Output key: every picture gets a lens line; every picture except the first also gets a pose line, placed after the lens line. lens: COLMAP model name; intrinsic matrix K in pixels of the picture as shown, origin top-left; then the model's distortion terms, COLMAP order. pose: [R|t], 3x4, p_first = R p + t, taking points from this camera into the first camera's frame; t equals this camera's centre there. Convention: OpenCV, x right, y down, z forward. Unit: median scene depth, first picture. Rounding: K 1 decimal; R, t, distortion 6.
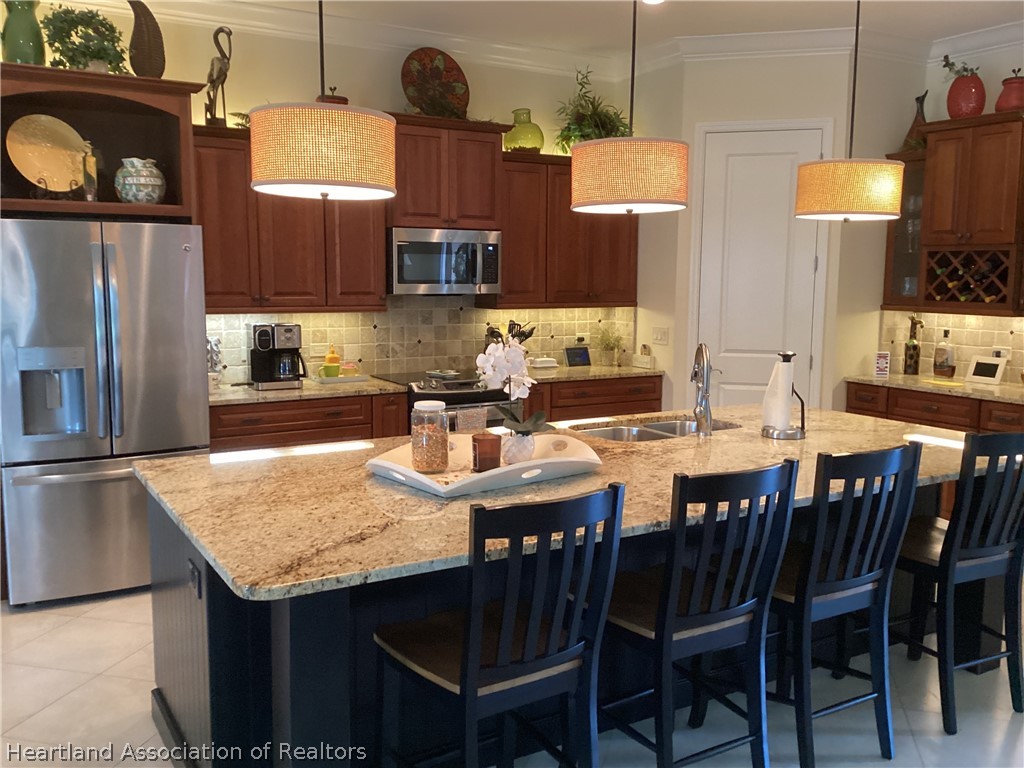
lens RADIAL K [[921.3, 0, 515.2], [0, 921.3, 382.2], [0, 0, 1]] dist [0.066560, -0.050313]
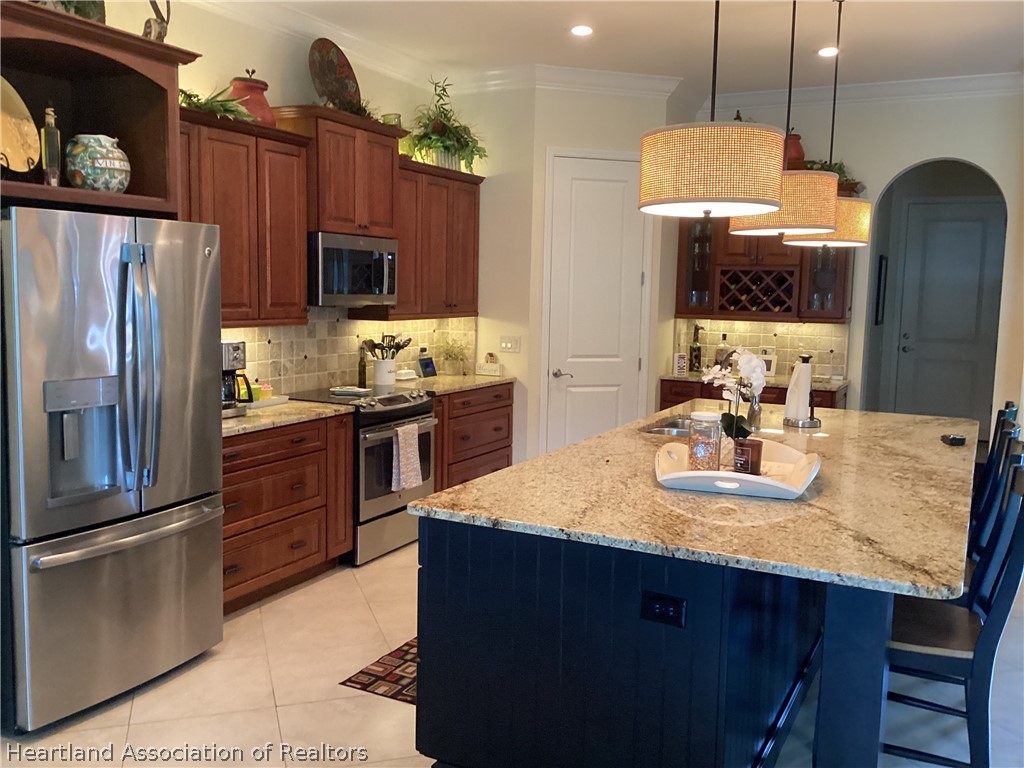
lens RADIAL K [[921.3, 0, 516.5], [0, 921.3, 381.2], [0, 0, 1]] dist [0.066560, -0.050313]
pose [[0.844577, -0.046037, 0.533452, -0.441238], [0.049972, 0.998726, 0.007073, -0.017063], [-0.533098, 0.020684, 0.845801, 0.123342]]
